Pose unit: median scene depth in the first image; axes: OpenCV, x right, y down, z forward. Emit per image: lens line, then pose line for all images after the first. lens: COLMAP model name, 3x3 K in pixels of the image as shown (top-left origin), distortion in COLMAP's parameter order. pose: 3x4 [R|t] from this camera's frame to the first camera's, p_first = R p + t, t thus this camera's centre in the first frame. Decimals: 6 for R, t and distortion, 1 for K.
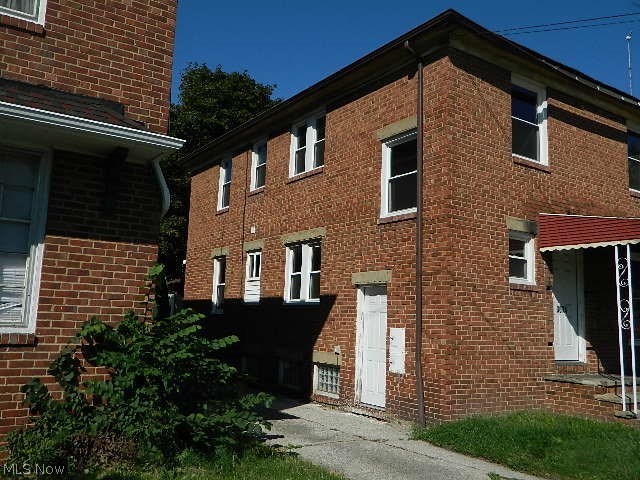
lens RADIAL K [[599.2, 0, 320.0], [0, 599.2, 240.0], [0, 0, 1]] dist [0.016020, -0.003112]
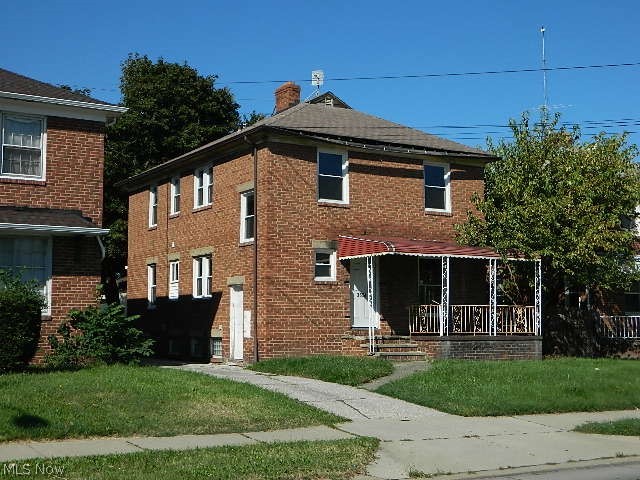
lens RADIAL K [[866.3, 0, 320.0], [0, 866.3, 240.0], [0, 0, 1]] dist [-0.011977, -0.032289]
pose [[0.998760, -0.042097, -0.026589, 0.356285], [0.043113, 0.998313, 0.038886, -0.118155], [0.024908, -0.039984, 0.998890, -1.224526]]
